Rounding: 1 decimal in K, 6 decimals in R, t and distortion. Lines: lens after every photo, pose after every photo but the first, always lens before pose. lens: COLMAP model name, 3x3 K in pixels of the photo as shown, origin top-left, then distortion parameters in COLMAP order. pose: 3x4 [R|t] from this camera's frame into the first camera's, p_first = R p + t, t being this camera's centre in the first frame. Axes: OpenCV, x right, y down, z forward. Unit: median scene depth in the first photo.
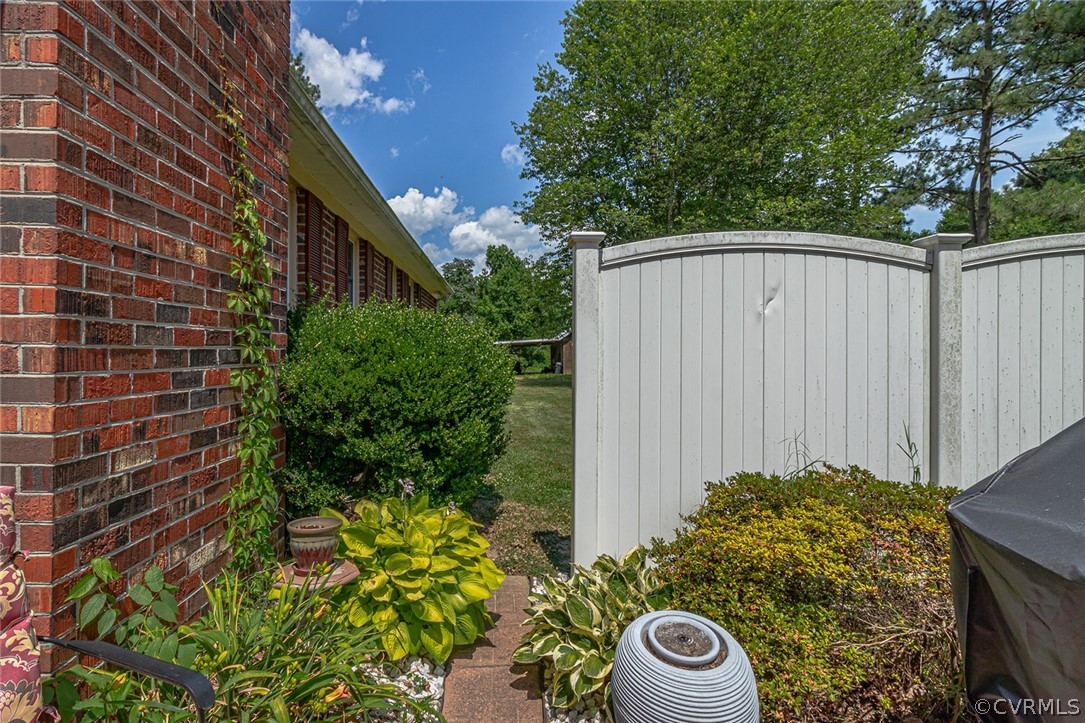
lens RADIAL K [[512.0, 0, 490.6], [0, 512.0, 357.7], [0, 0, 1]] dist [-0.001075, -0.000179]
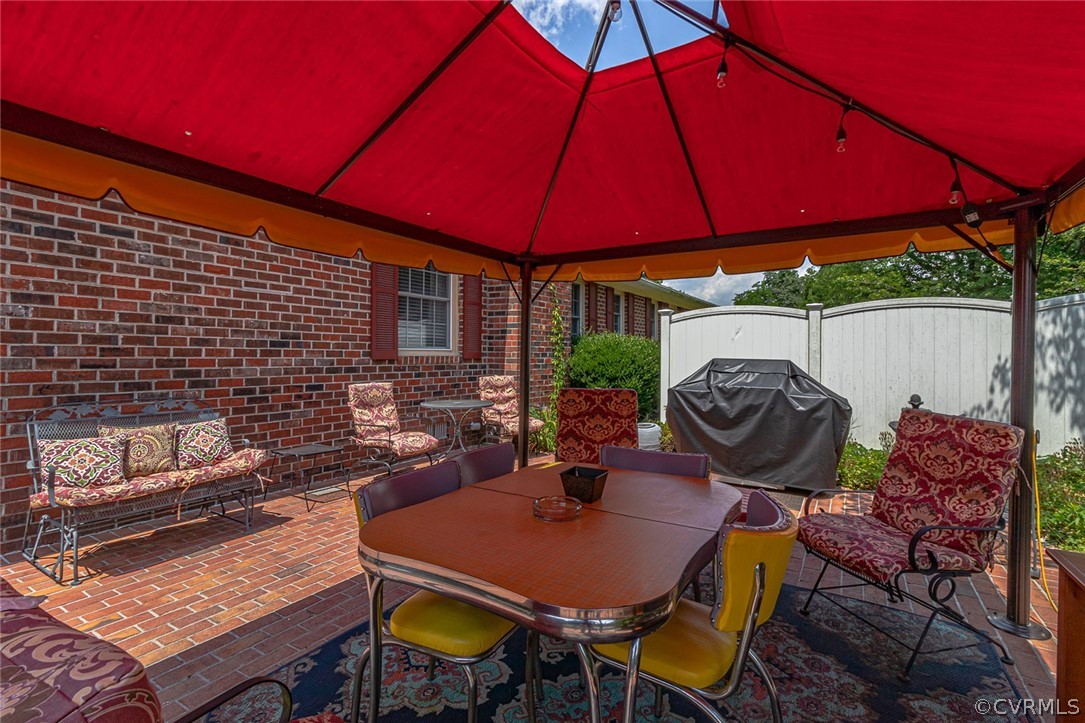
lens RADIAL K [[498.3, 0, 557.9], [0, 498.3, 360.5], [0, 0, 1]] dist [-0.002032, -0.000369]
pose [[0.870265, 0.005560, -0.492552, 0.965583], [-0.004157, 0.999984, 0.003943, 0.017776], [0.492566, -0.001383, 0.870274, -1.549898]]
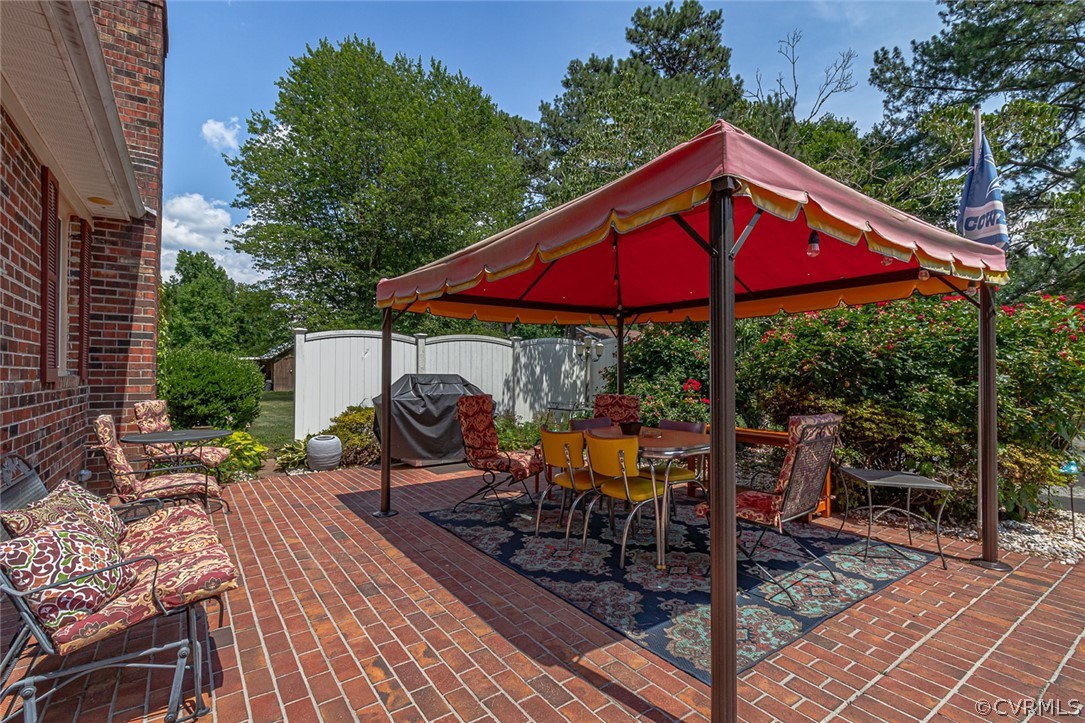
lens RADIAL K [[498.3, 0, 557.9], [0, 498.3, 360.5], [0, 0, 1]] dist [-0.002032, -0.000369]
pose [[0.787551, 0.005210, 0.616228, -0.376278], [0.011551, 0.999664, -0.023214, 0.013490], [-0.616141, 0.025400, 0.787226, -1.995621]]
